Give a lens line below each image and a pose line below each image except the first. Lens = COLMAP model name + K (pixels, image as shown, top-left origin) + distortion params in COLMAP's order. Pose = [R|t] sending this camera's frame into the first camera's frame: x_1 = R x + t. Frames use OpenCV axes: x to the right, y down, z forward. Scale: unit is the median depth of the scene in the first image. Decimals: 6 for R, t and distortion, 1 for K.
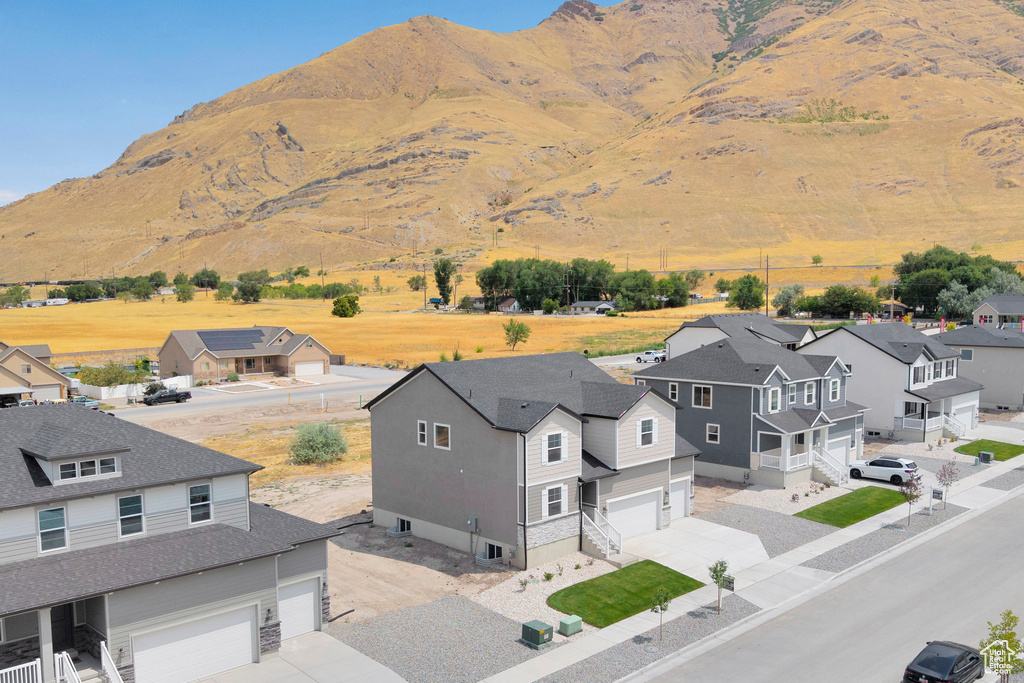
lens RADIAL K [[972.9, 0, 555.6], [0, 972.9, 344.5], [0, 0, 1]] dist [0.010656, -0.004768]
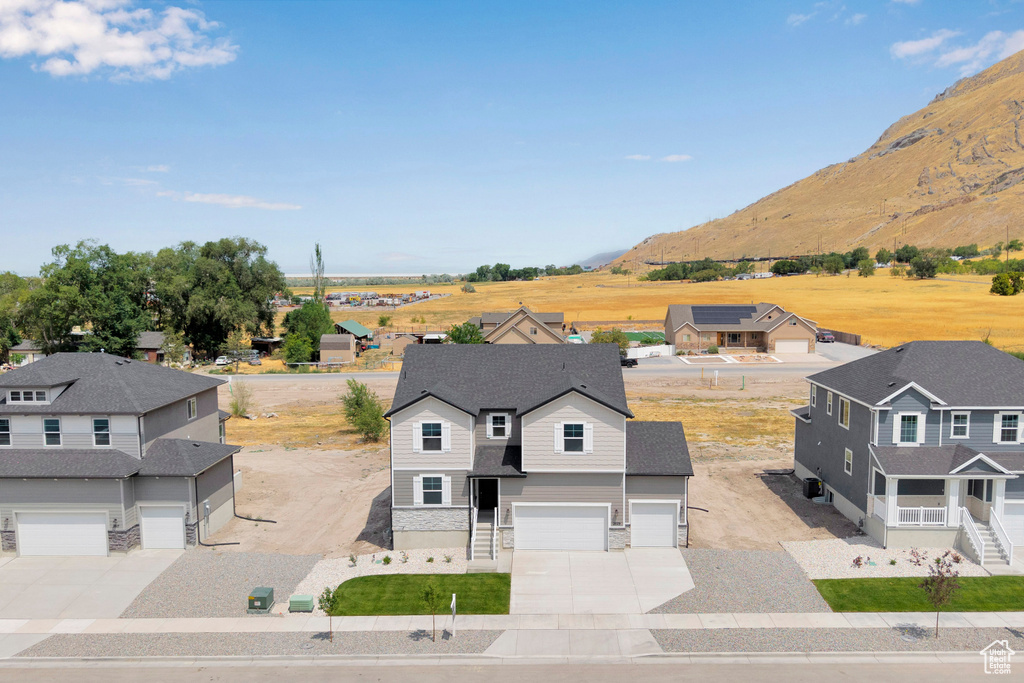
lens RADIAL K [[911.4, 0, 512.0], [0, 911.4, 341.5], [0, 0, 1]] dist [0.008488, -0.006231]
pose [[0.667546, 0.066316, -0.741610, 0.528354], [-0.044659, 0.997799, 0.049026, -0.028919], [0.743228, 0.000392, 0.669038, 0.313509]]
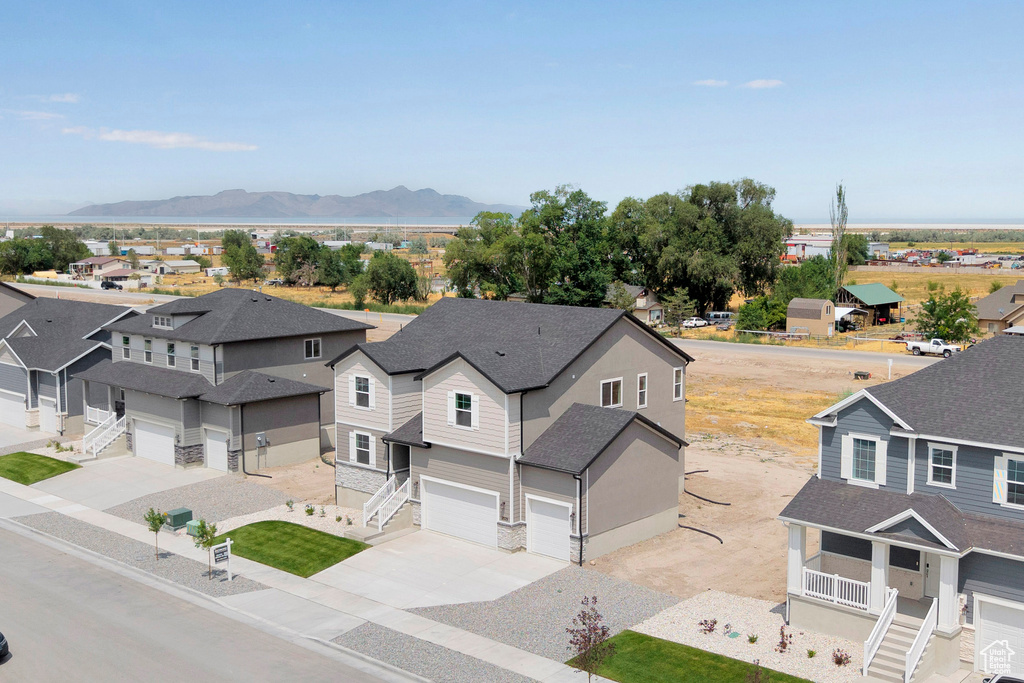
lens RADIAL K [[1152.9, 0, 515.6], [0, 1152.9, 293.5], [0, 0, 1]] dist [0.016596, 0.005702]
pose [[0.016135, 0.076493, -0.996940, 0.792778], [-0.064034, 0.995102, 0.075315, -0.058833], [0.997817, 0.062623, 0.020954, 0.801012]]
